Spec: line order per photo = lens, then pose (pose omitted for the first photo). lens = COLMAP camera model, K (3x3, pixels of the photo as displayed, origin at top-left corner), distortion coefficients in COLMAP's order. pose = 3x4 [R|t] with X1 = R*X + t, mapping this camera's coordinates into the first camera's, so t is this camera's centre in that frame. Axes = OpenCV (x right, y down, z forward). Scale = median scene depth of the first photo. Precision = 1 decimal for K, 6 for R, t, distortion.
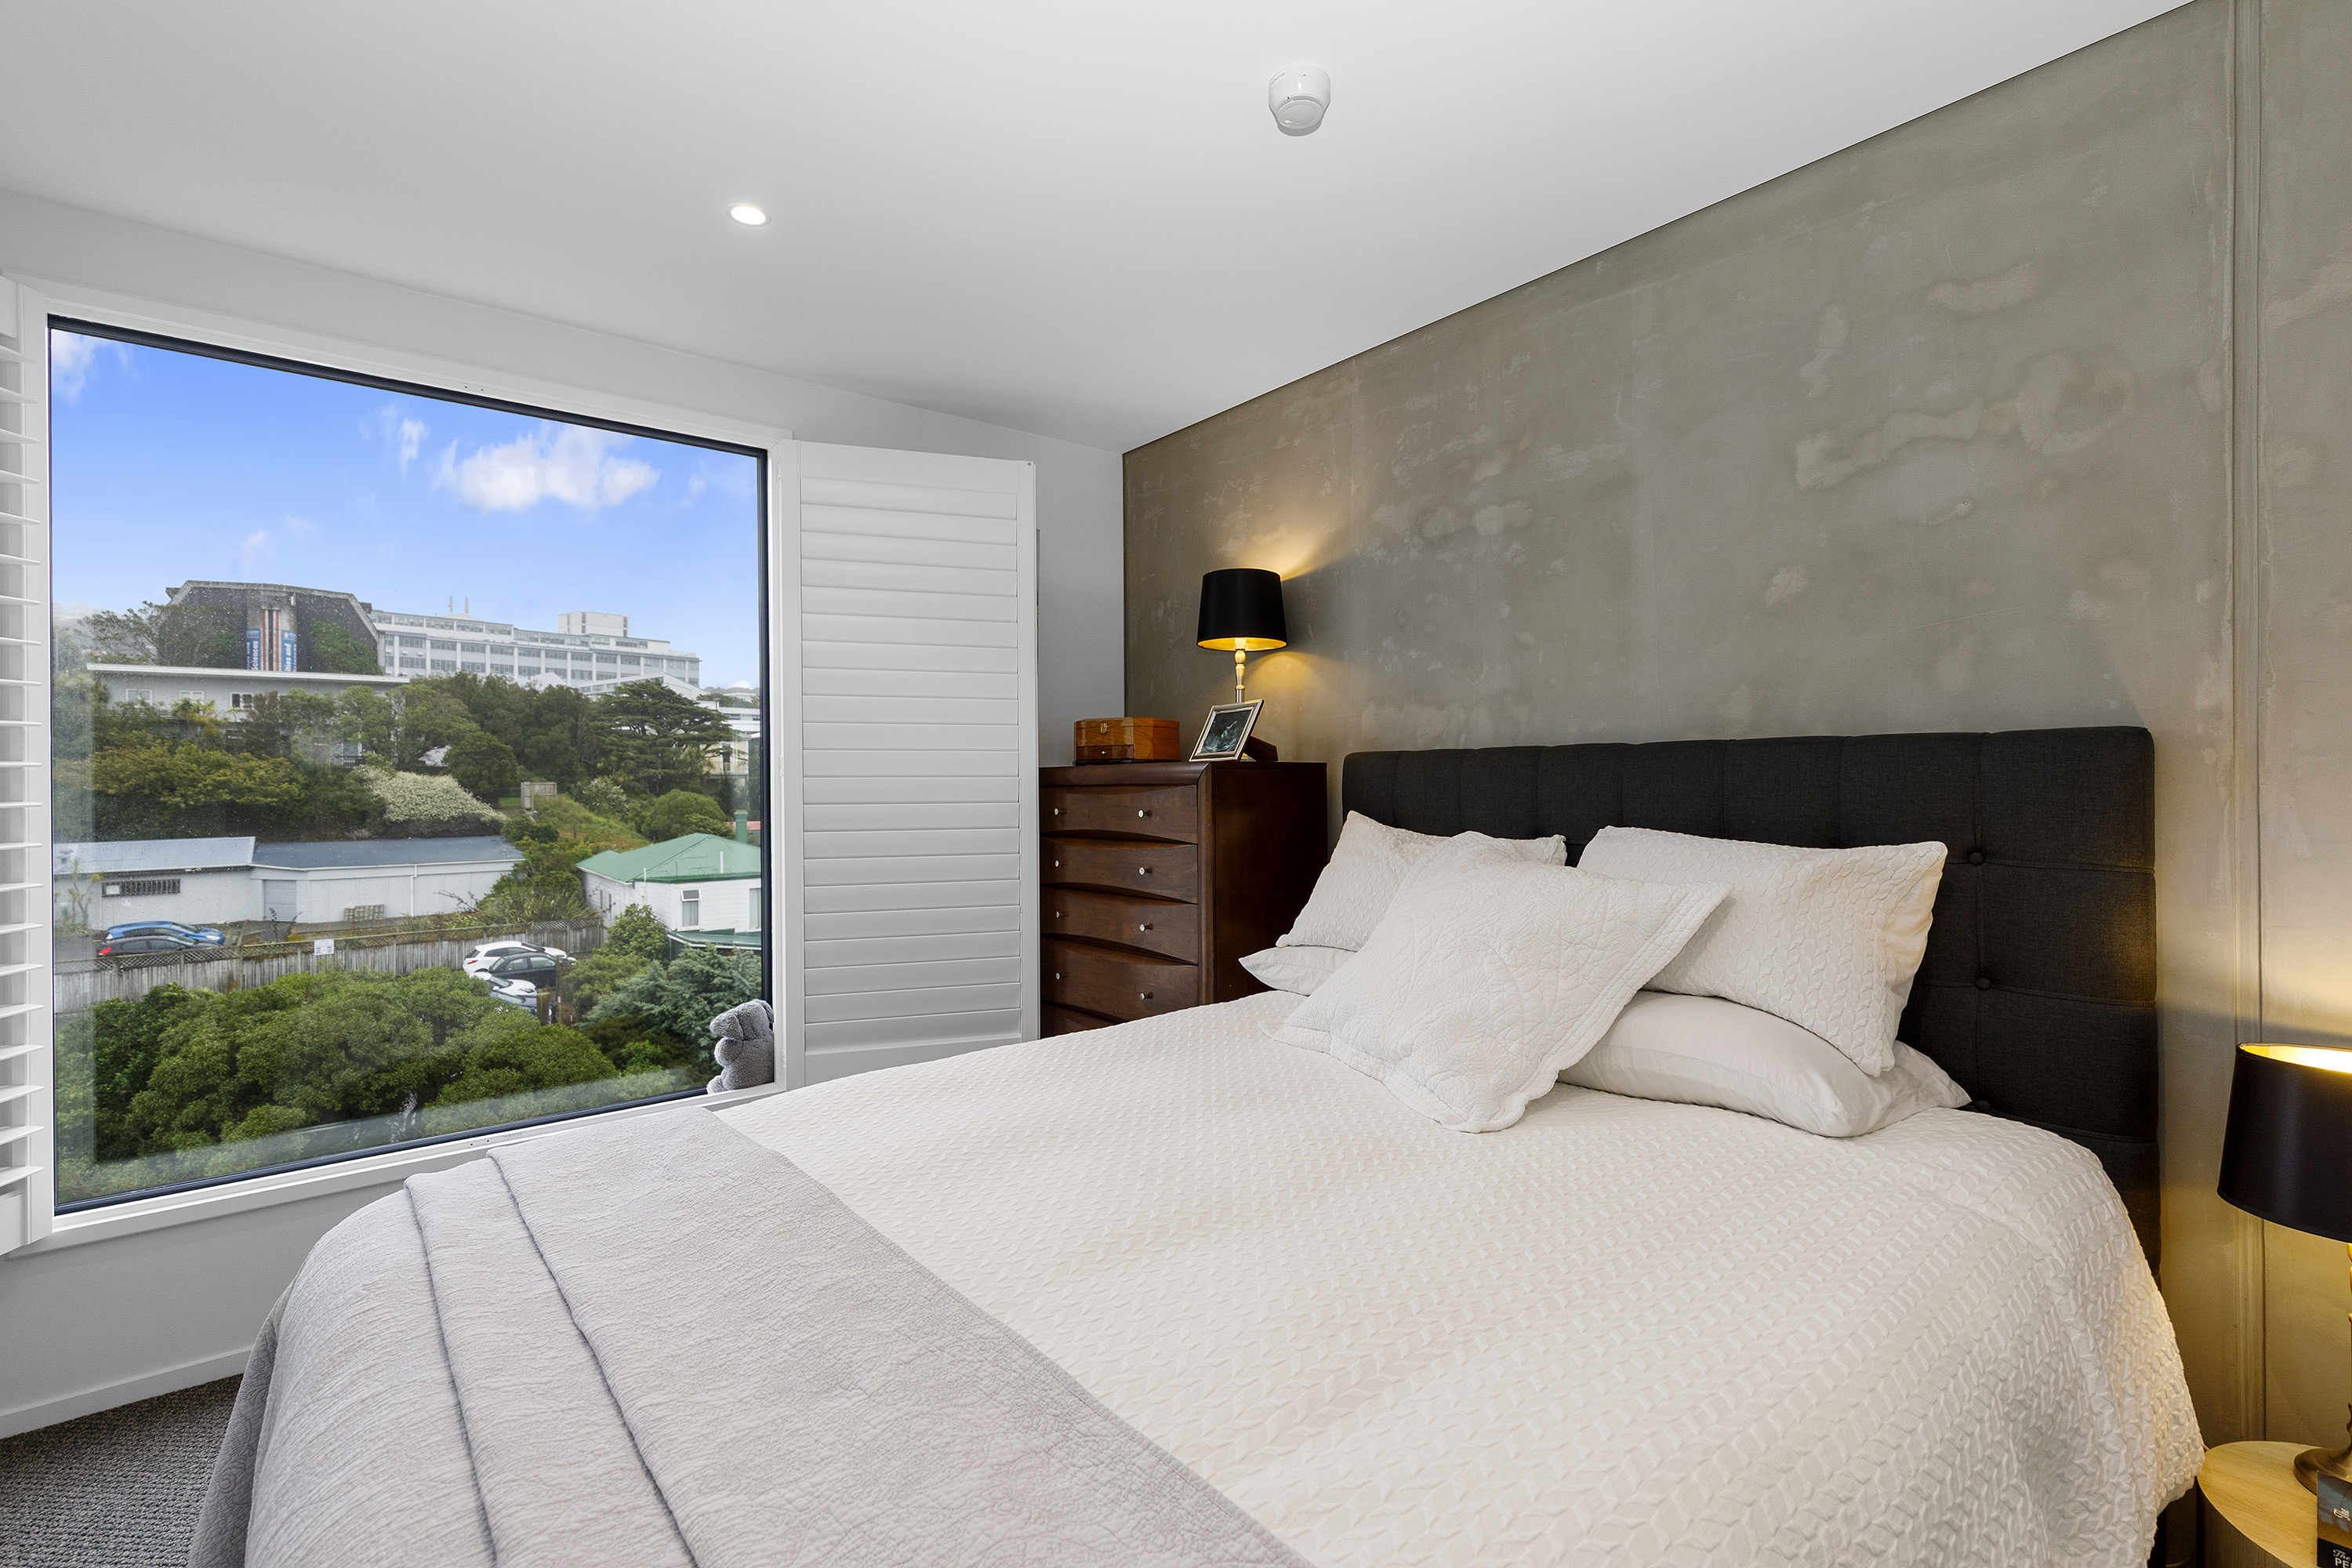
lens RADIAL K [[1066.9, 0, 1182.9], [0, 1066.9, 778.5], [0, 0, 1]] dist [0.008739, -0.000063]
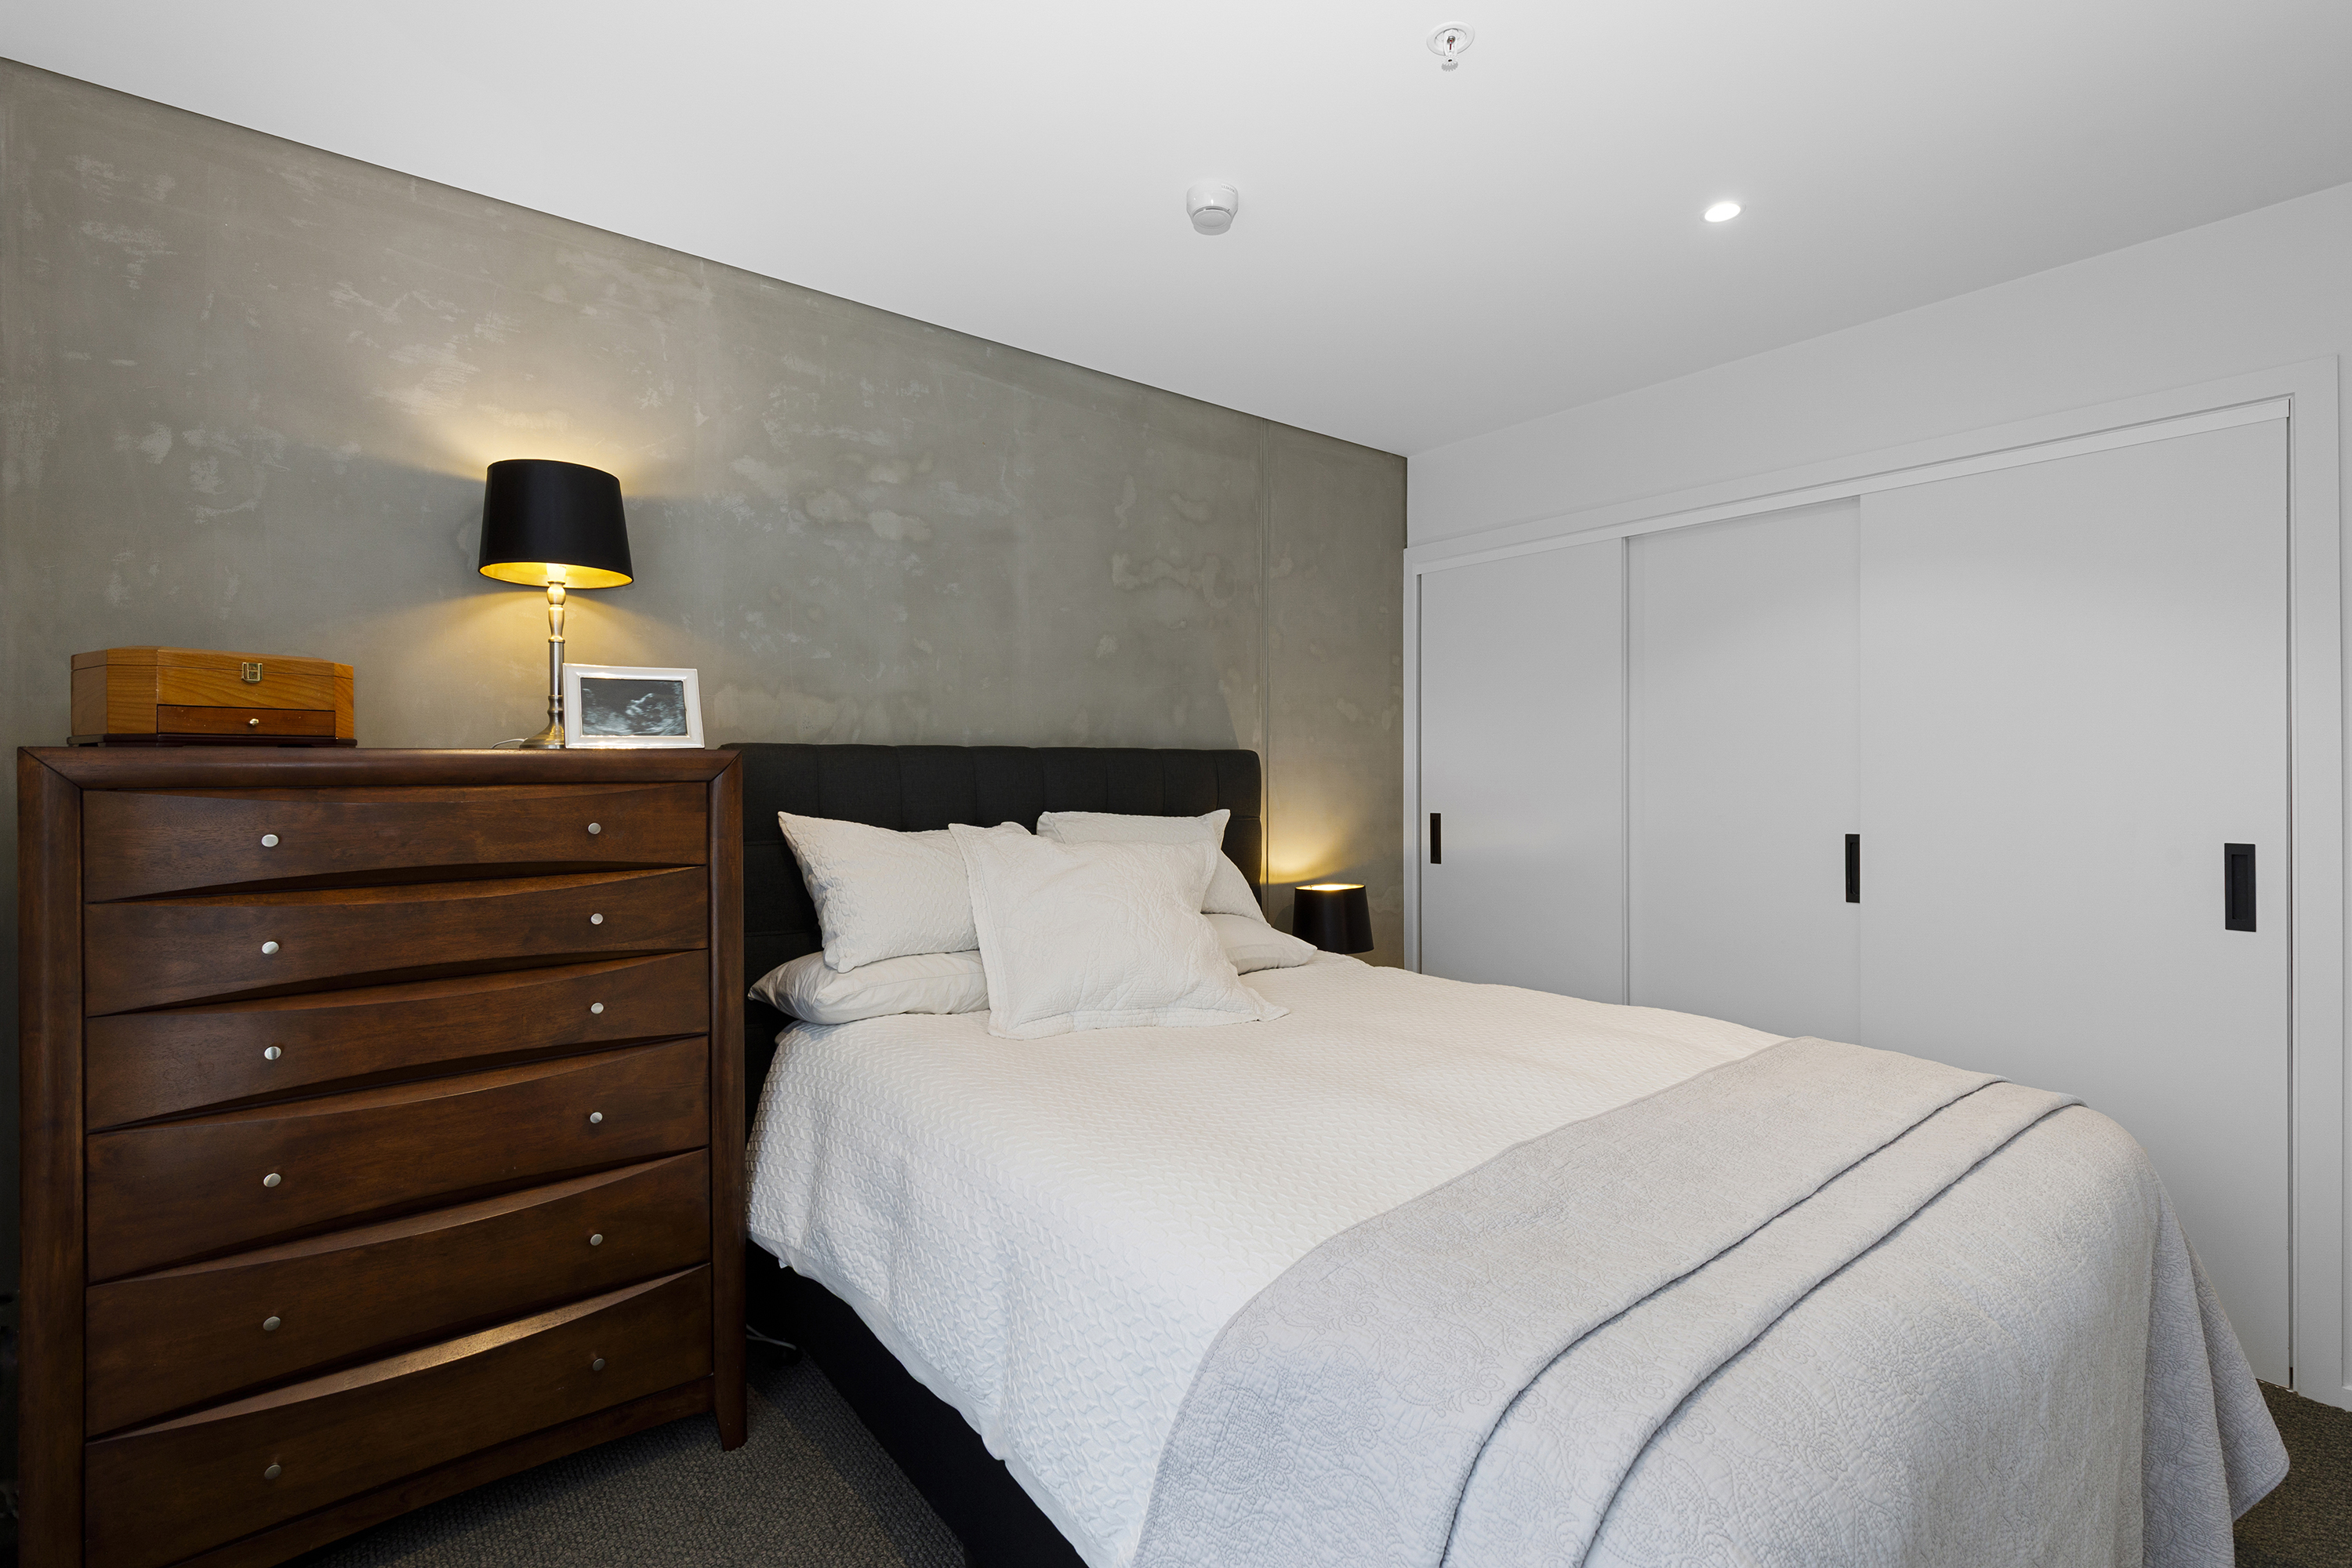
lens RADIAL K [[1066.9, 0, 1177.7], [0, 1066.9, 777.0], [0, 0, 1]] dist [0.008739, -0.000063]
pose [[-0.005769, 0.001546, 0.999982, -0.740276], [0.000433, 0.999999, -0.001543, 0.004299], [-0.999983, 0.000424, -0.005770, 0.717620]]
